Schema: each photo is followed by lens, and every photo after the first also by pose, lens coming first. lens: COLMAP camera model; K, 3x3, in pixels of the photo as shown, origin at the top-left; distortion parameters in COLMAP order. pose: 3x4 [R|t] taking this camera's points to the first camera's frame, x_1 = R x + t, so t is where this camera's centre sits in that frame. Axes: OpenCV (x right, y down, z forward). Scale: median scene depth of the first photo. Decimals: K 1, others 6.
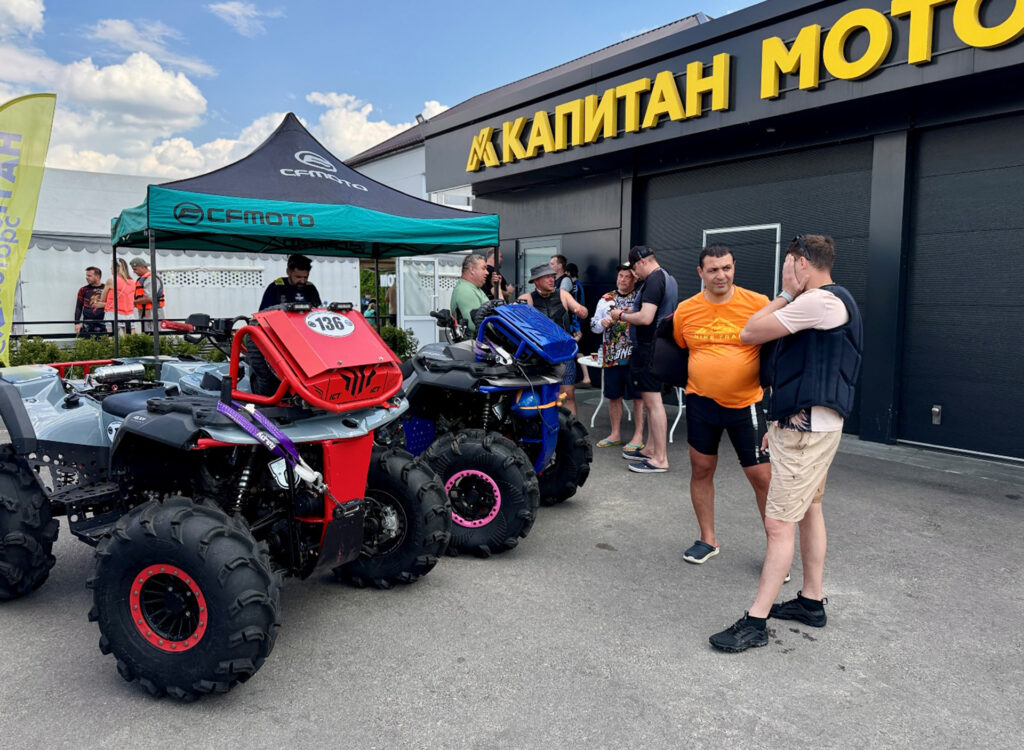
lens RADIAL K [[702.6, 0, 512.0], [0, 702.6, 375.0], [0, 0, 1]] dist [0.050773, -0.003494]
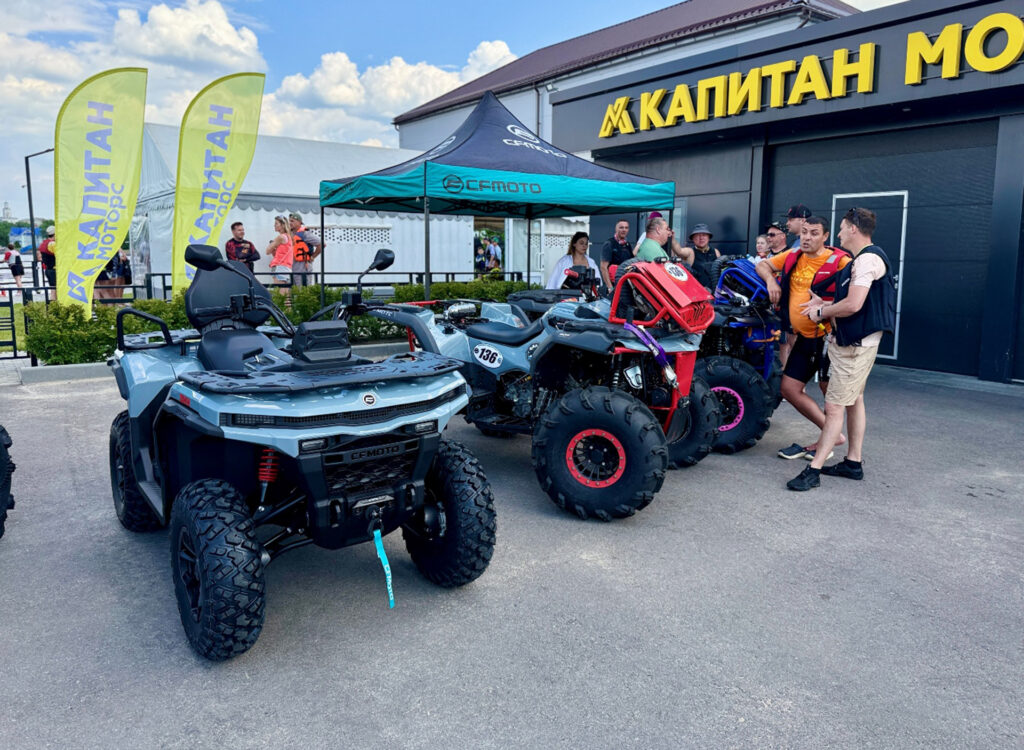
lens RADIAL K [[771.0, 0, 514.6], [0, 771.0, 361.0], [0, 0, 1]] dist [0.024607, -0.000177]
pose [[0.999947, 0.006916, 0.007590, -0.275248], [-0.007110, 0.999640, 0.025859, 0.032373], [-0.007408, -0.025912, 0.999637, -0.257177]]
